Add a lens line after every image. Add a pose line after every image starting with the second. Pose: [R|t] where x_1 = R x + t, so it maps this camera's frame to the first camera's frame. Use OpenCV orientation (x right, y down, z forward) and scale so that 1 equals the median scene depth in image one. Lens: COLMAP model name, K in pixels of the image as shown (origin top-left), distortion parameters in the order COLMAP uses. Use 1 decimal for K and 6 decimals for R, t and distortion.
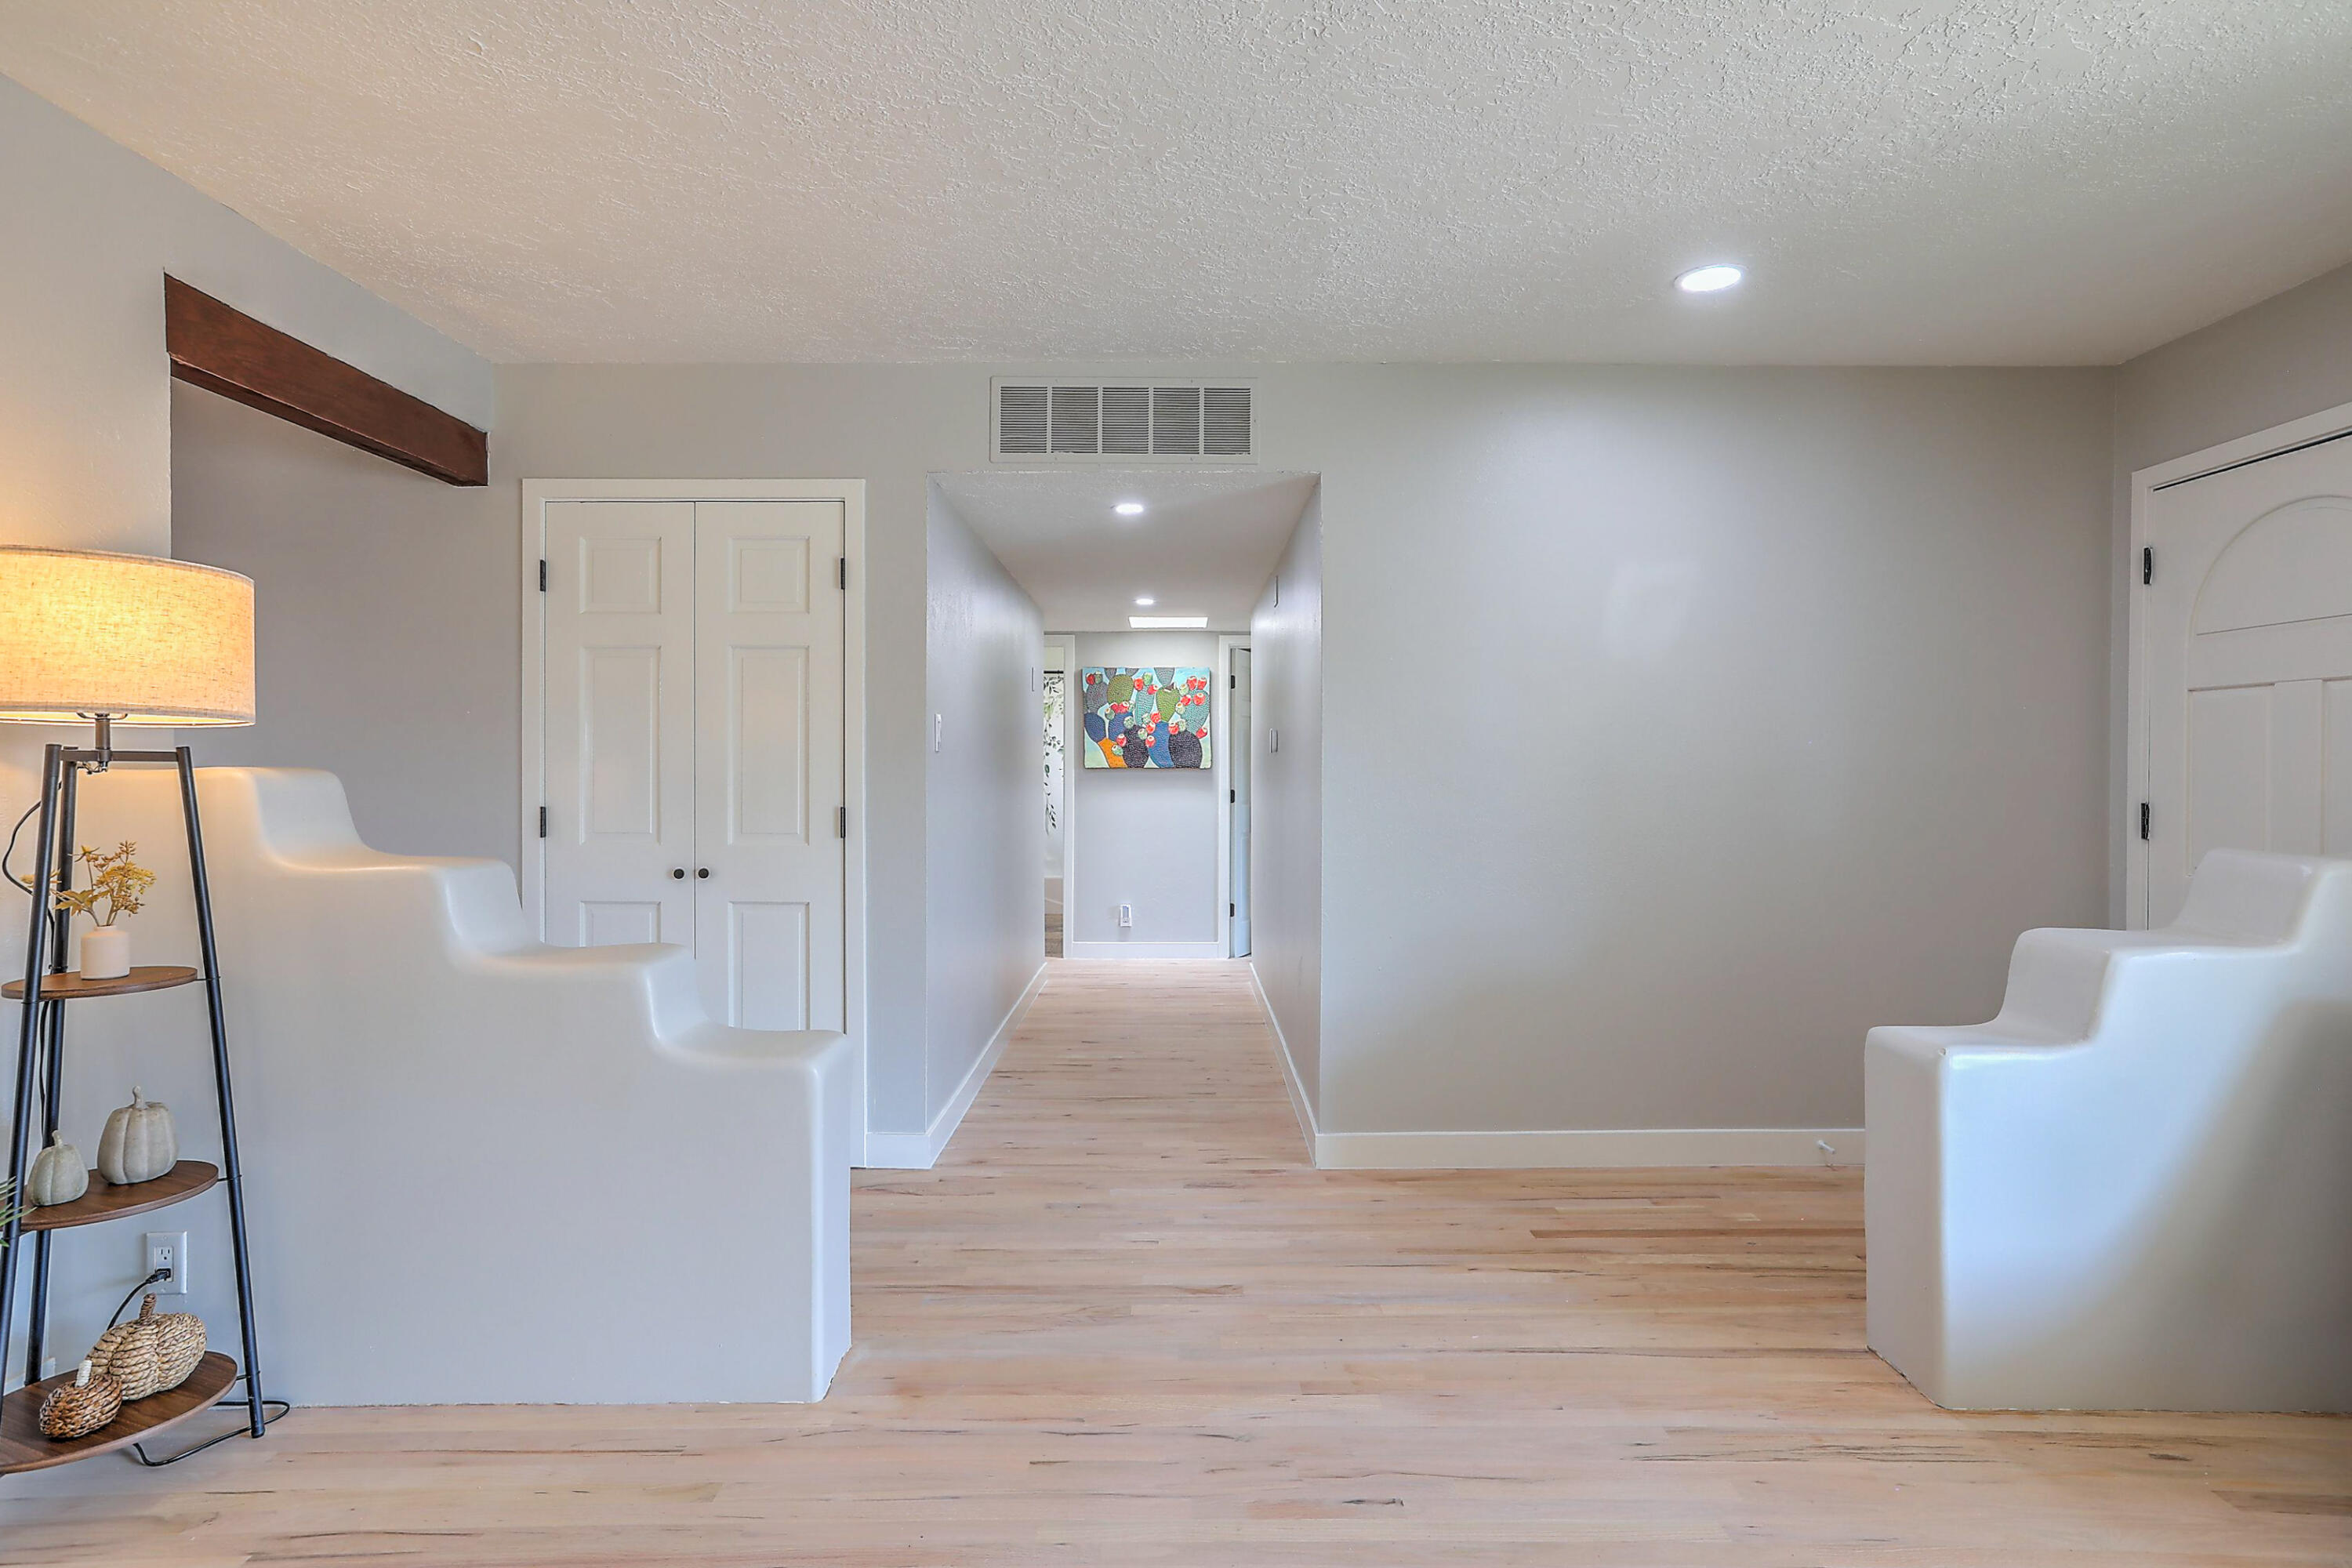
lens RADIAL K [[1253.6, 0, 1177.2], [0, 1253.6, 777.1], [0, 0, 1]] dist [-0.000007, 0.005574]
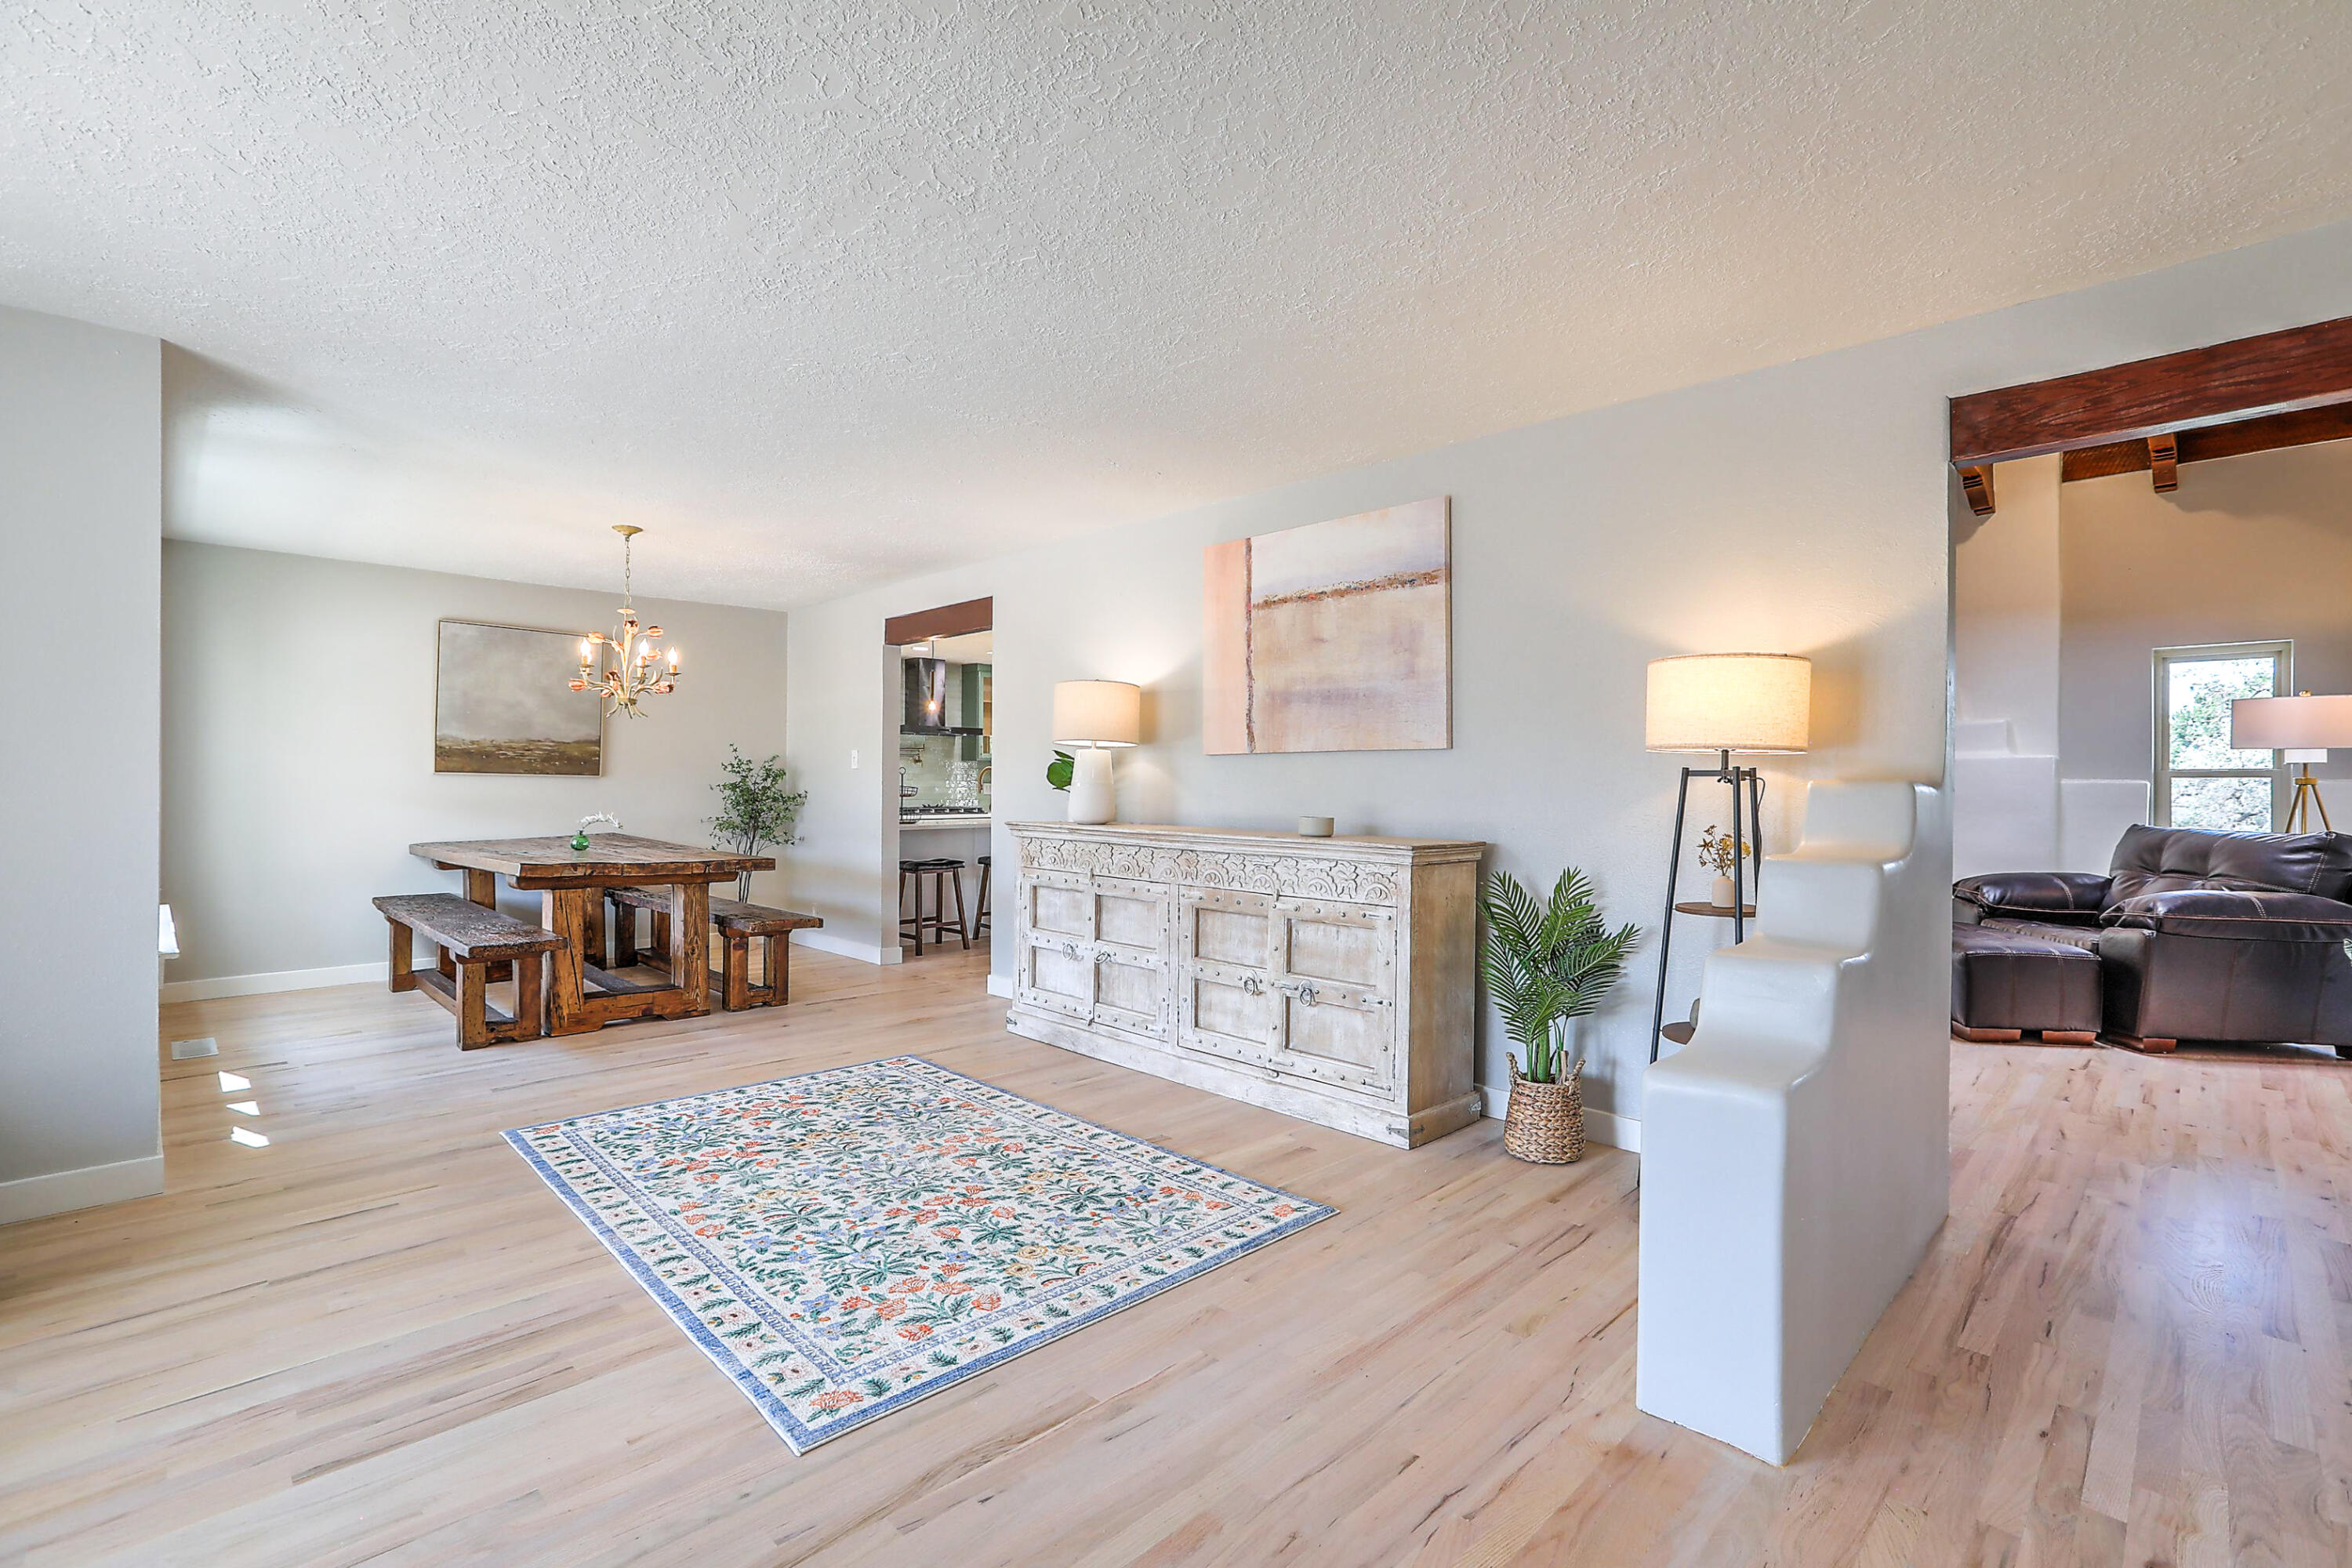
lens RADIAL K [[1055.1, 0, 1176.0], [0, 1055.1, 789.1], [0, 0, 1]] dist [-0.035328, 0.018995]
pose [[-0.709915, -0.000228, -0.704287, 0.417105], [-0.006561, 0.999959, 0.006290, 0.000476], [0.704256, 0.009086, -0.709888, 0.980503]]
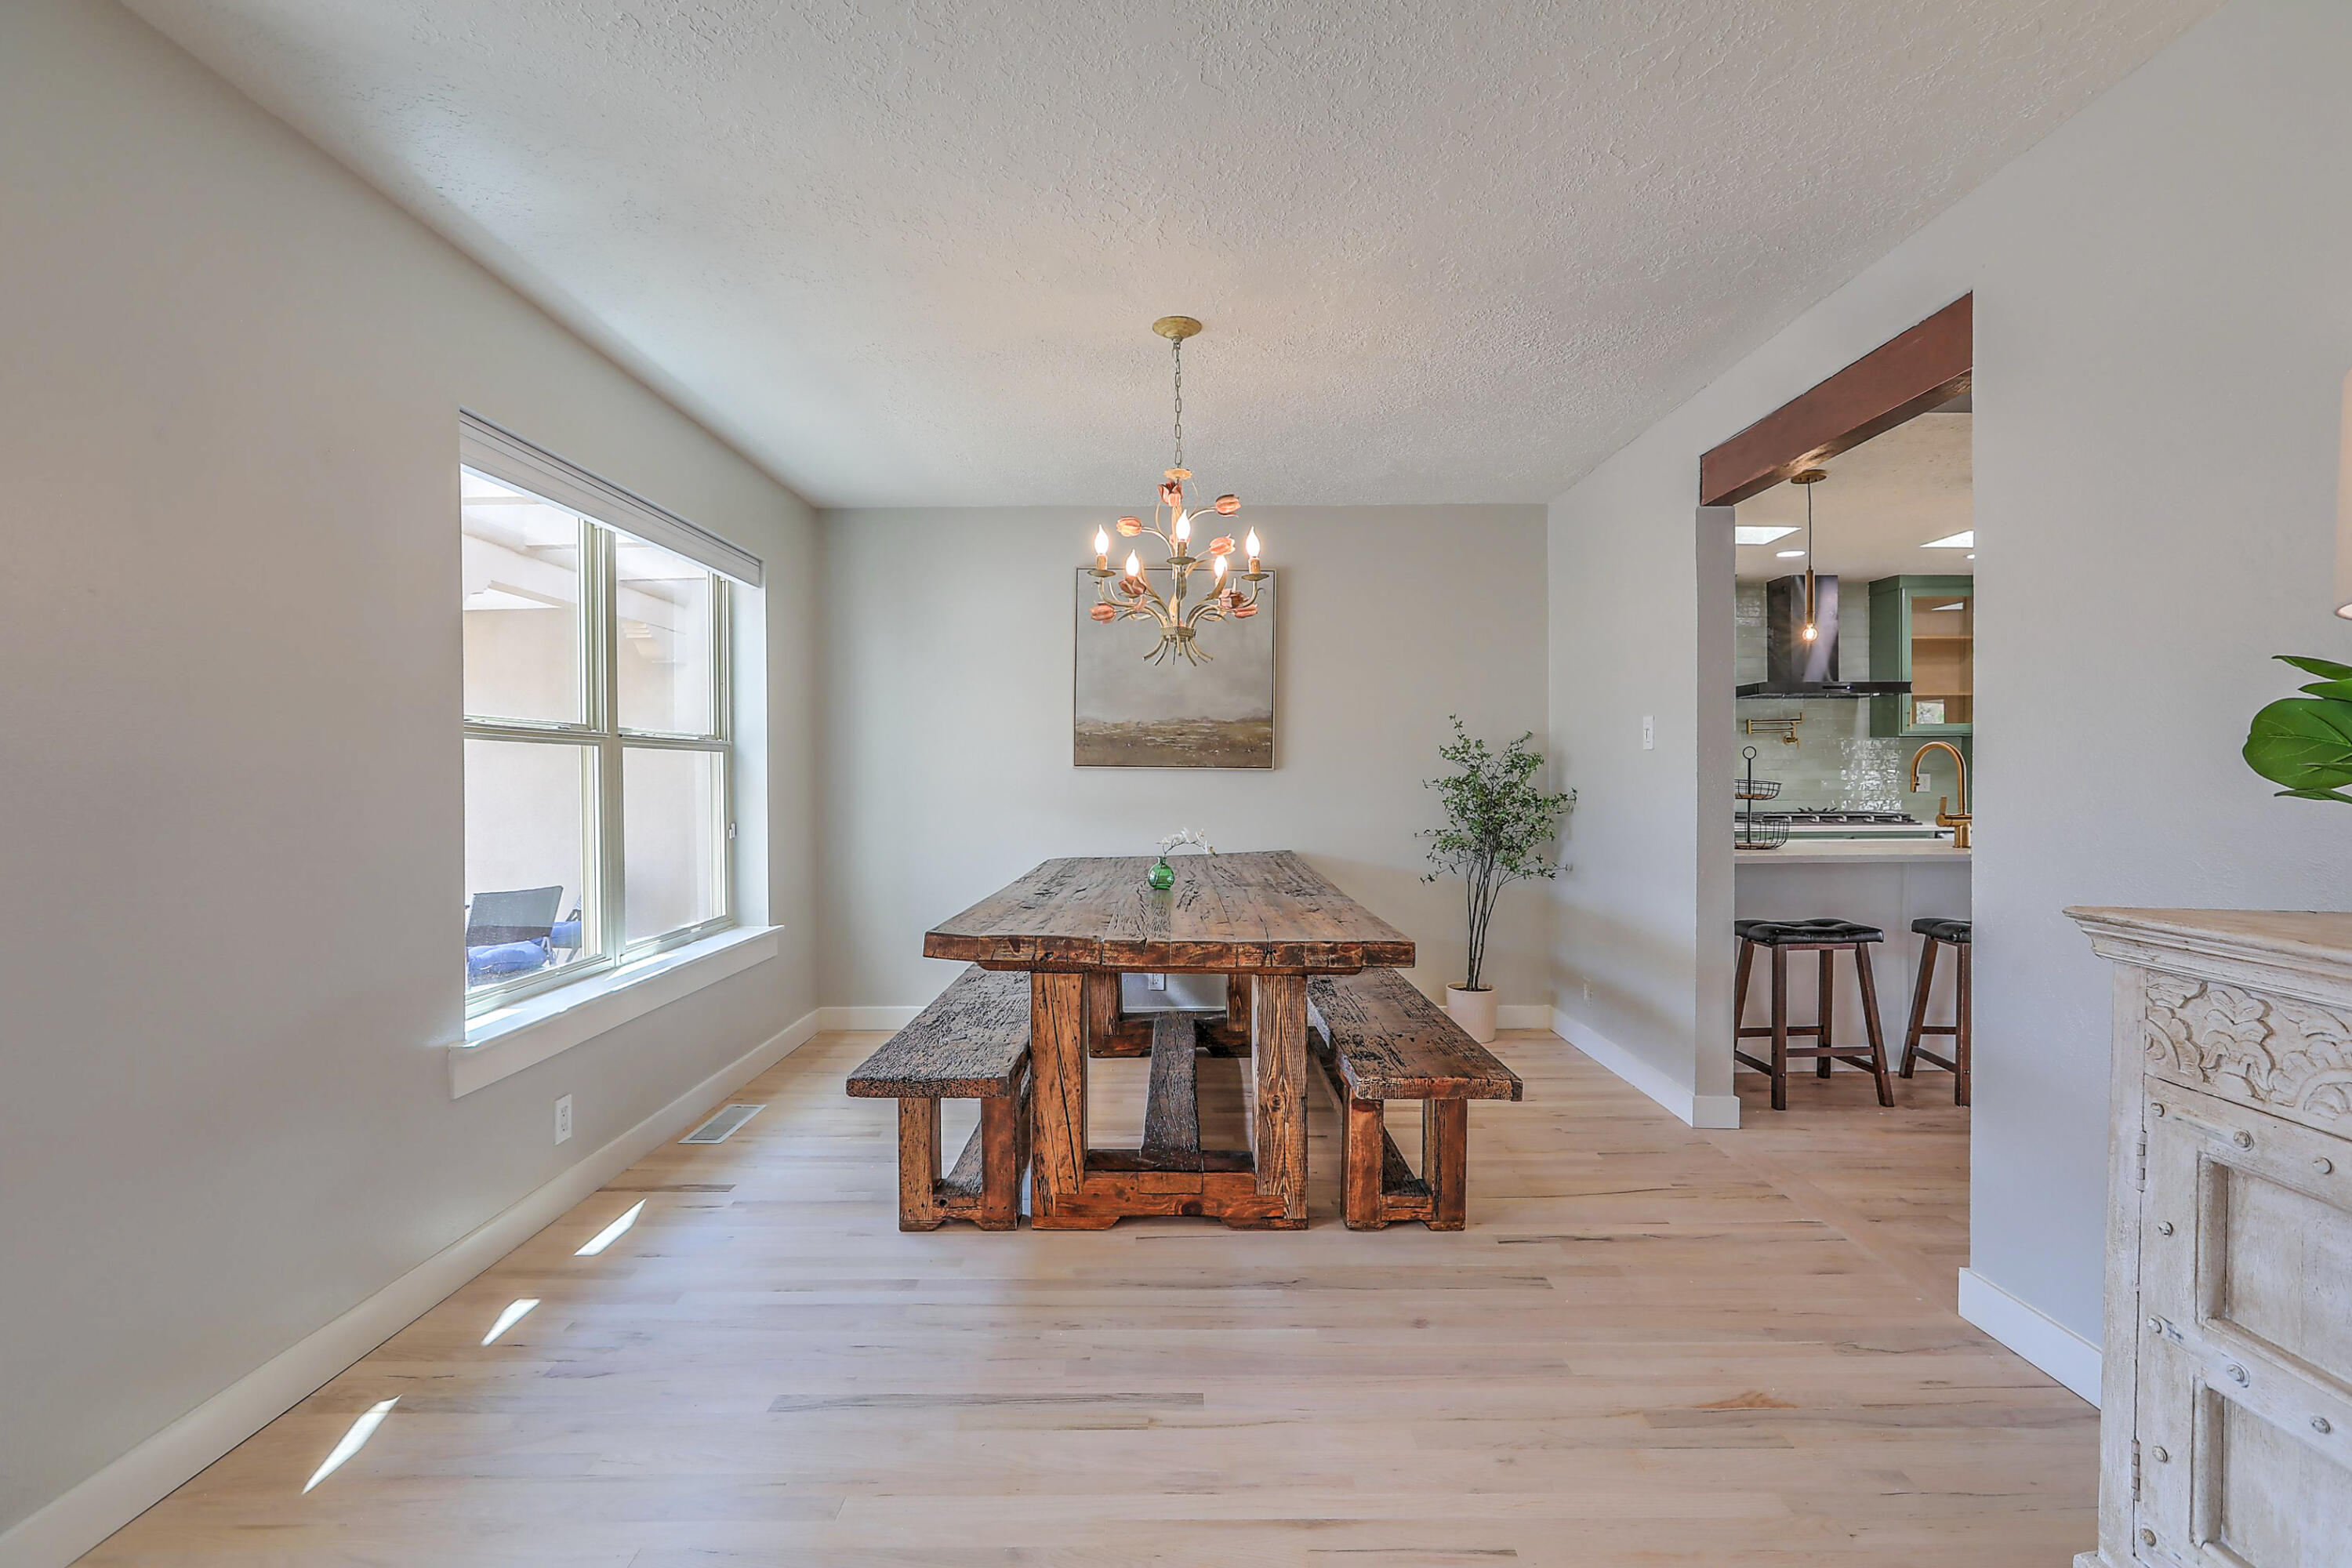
lens RADIAL K [[1055.1, 0, 1176.4], [0, 1055.1, 787.4], [0, 0, 1]] dist [-0.035328, 0.018995]
pose [[-0.999984, 0.005171, 0.002499, -0.118432], [0.005206, 0.999890, 0.013906, -0.000174], [-0.002426, 0.013919, -0.999900, 0.144960]]
